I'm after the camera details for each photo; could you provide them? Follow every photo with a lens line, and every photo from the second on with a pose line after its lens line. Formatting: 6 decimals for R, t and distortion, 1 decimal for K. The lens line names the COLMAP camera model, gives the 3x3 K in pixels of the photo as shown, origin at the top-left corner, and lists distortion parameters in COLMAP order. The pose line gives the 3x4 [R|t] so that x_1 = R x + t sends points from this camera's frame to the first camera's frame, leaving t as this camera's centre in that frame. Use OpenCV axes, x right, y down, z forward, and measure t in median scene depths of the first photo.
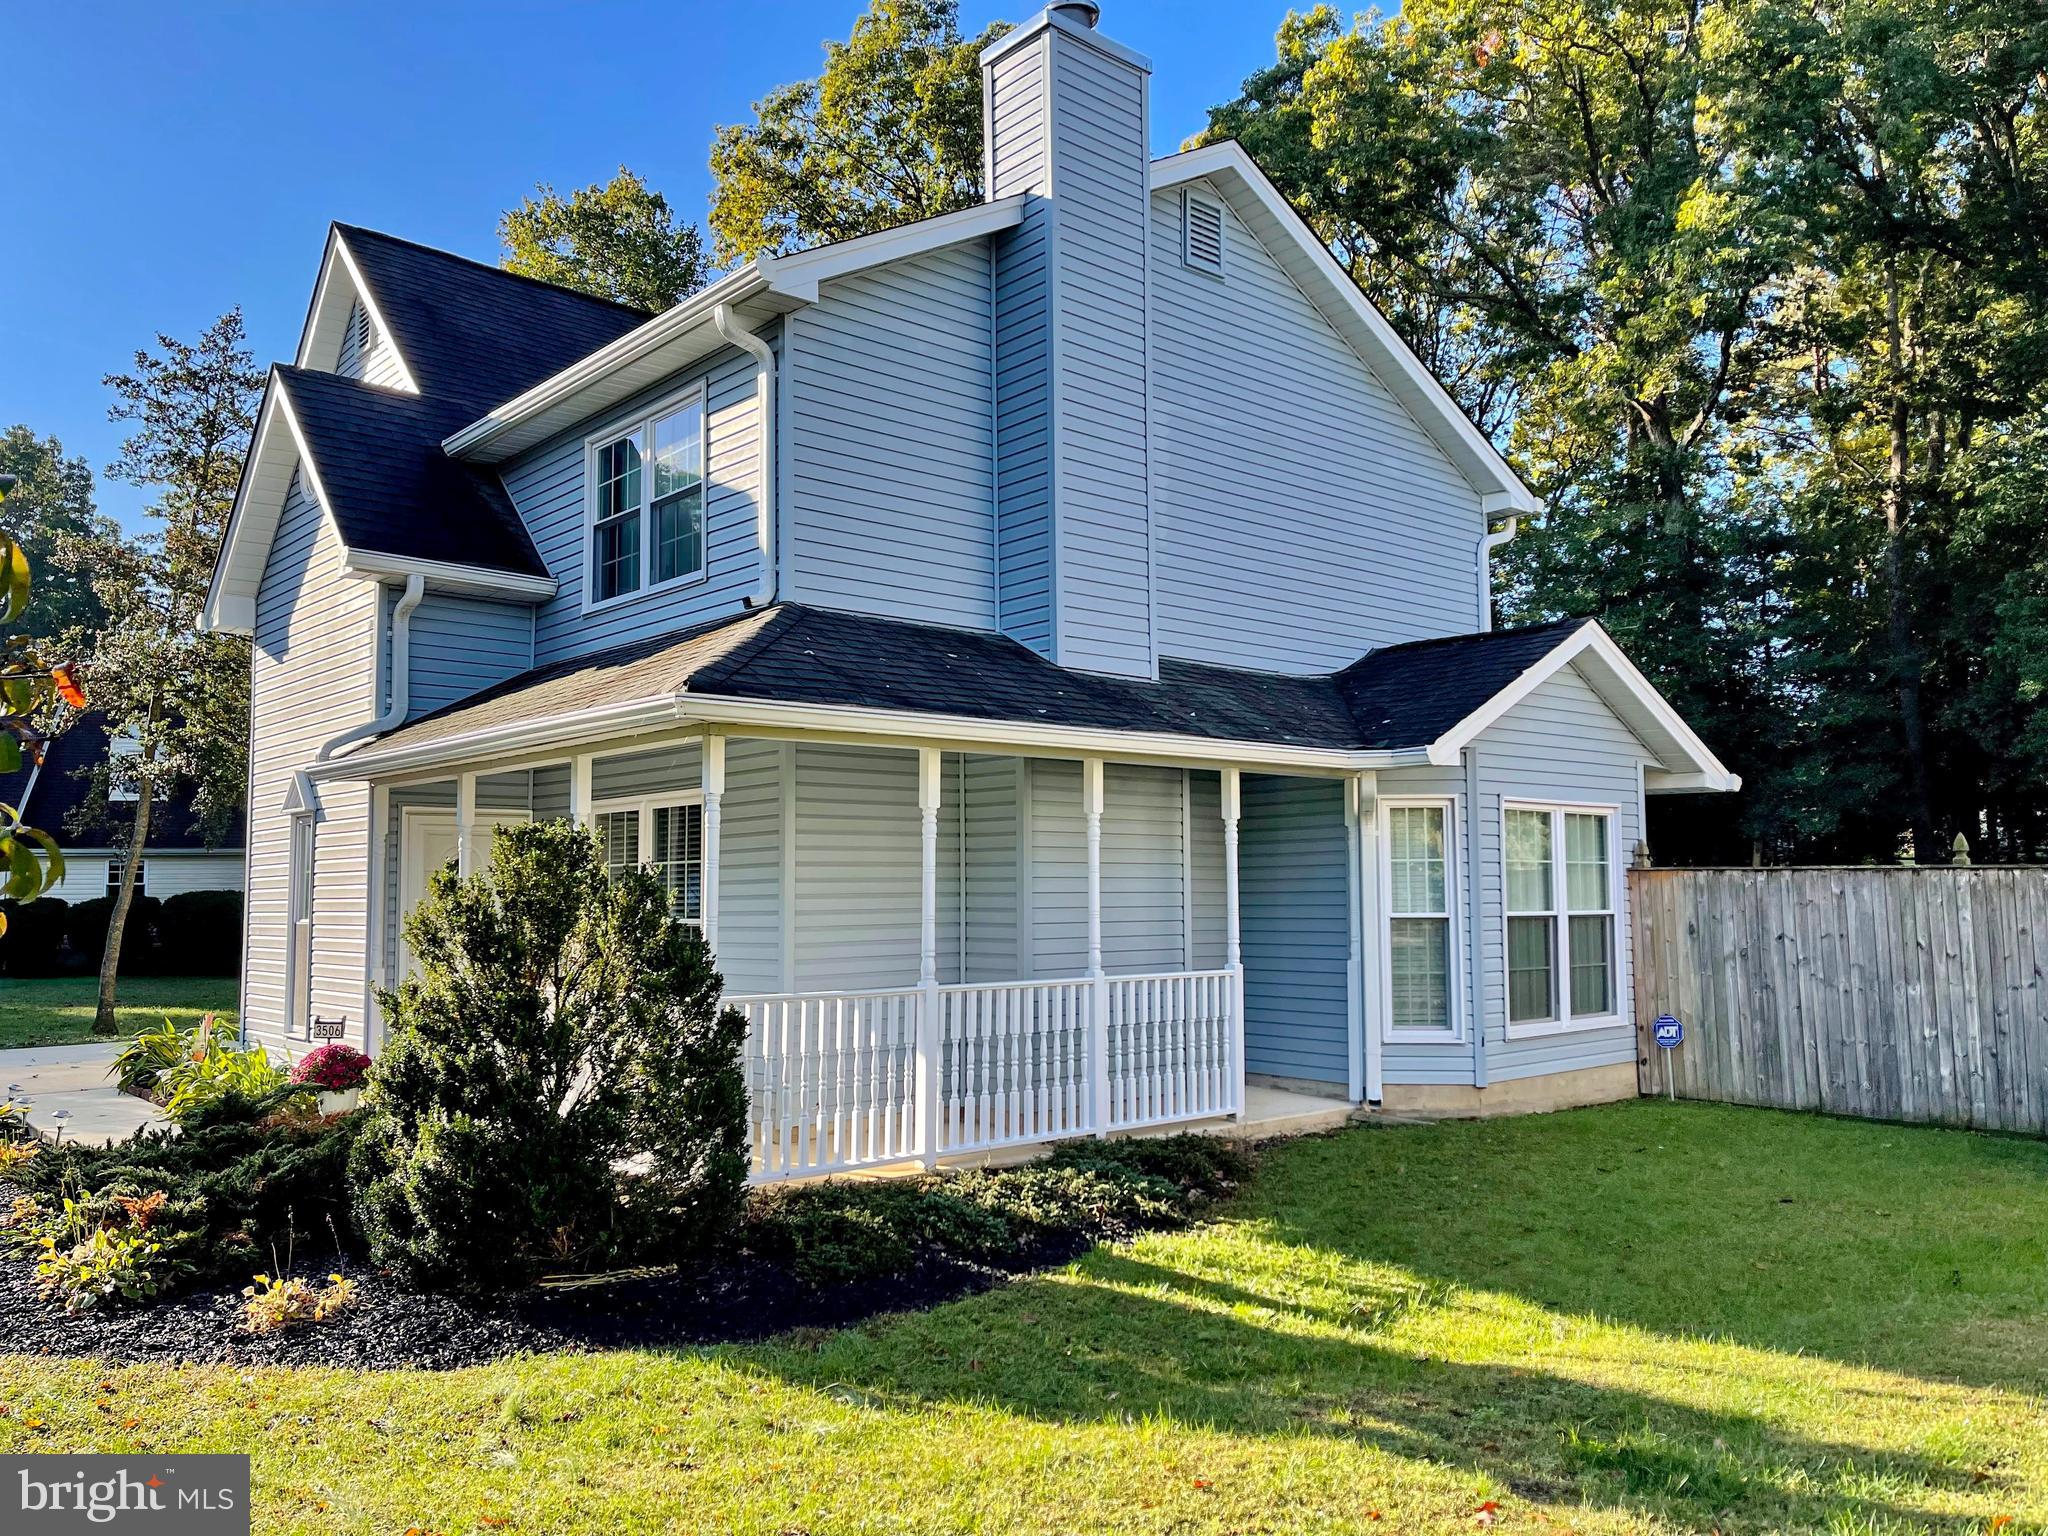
lens RADIAL K [[1547.8, 0, 1017.2], [0, 1547.8, 780.0], [0, 0, 1]] dist [0.078018, -0.093578]
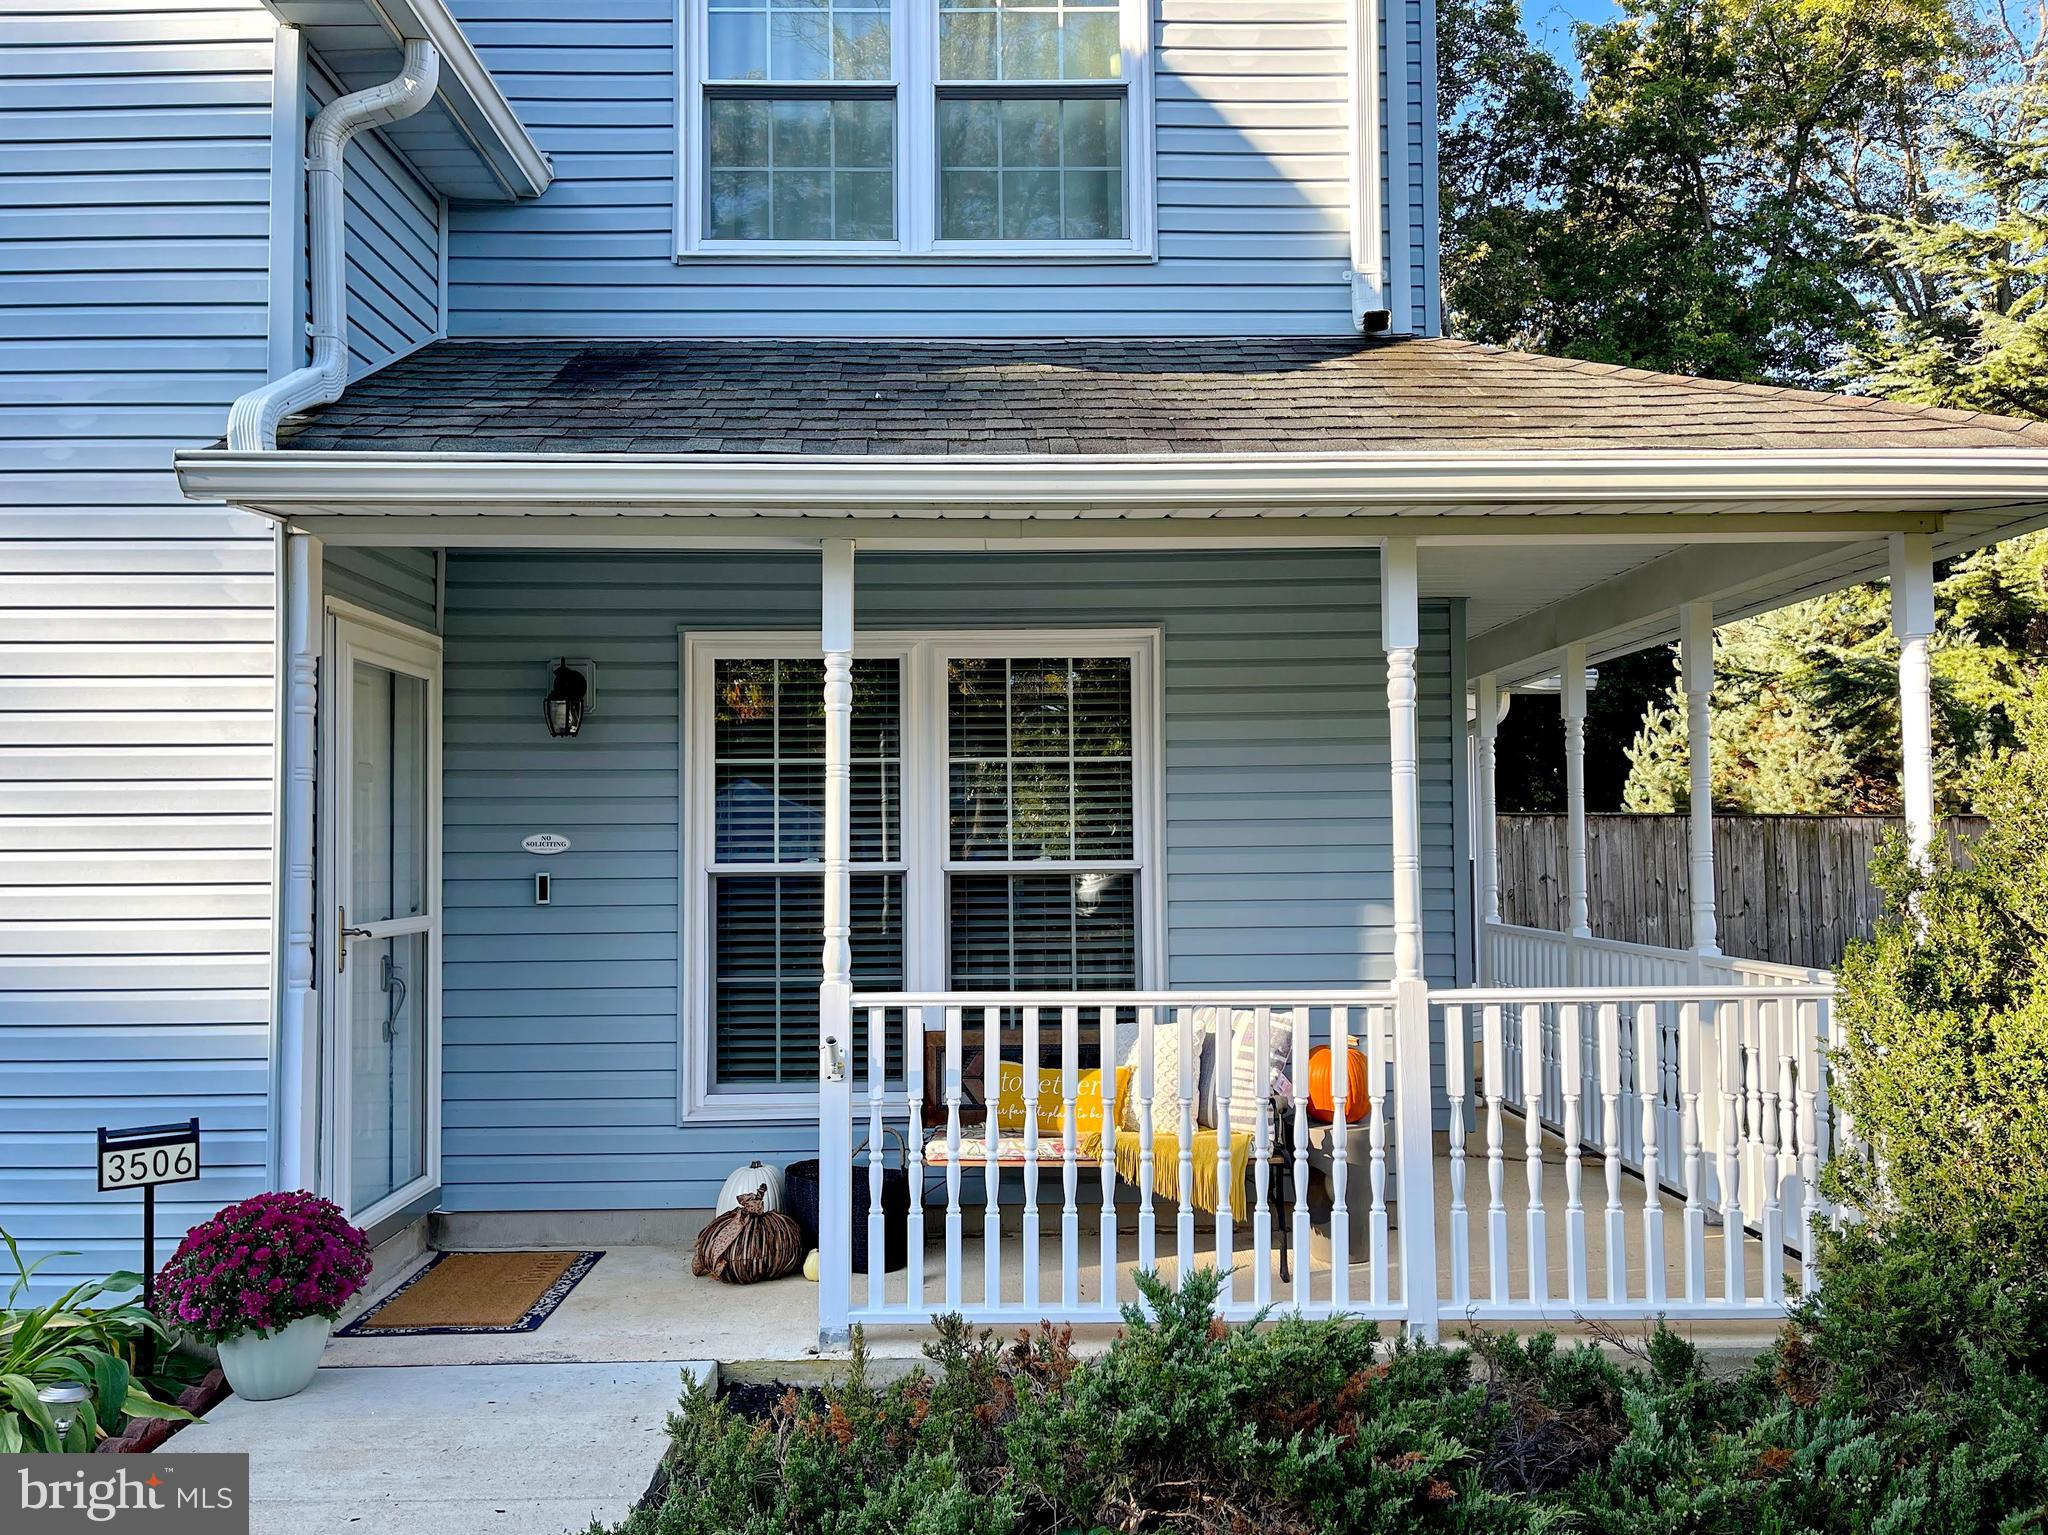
lens RADIAL K [[1571.5, 0, 1024.0], [0, 1571.5, 767.5], [0, 0, 1]] dist [0.071473, -0.100213]
pose [[0.647246, 0.042348, 0.761104, -0.605720], [-0.055131, 0.998442, -0.008670, 0.056705], [-0.760285, -0.036348, 0.648572, 0.603691]]
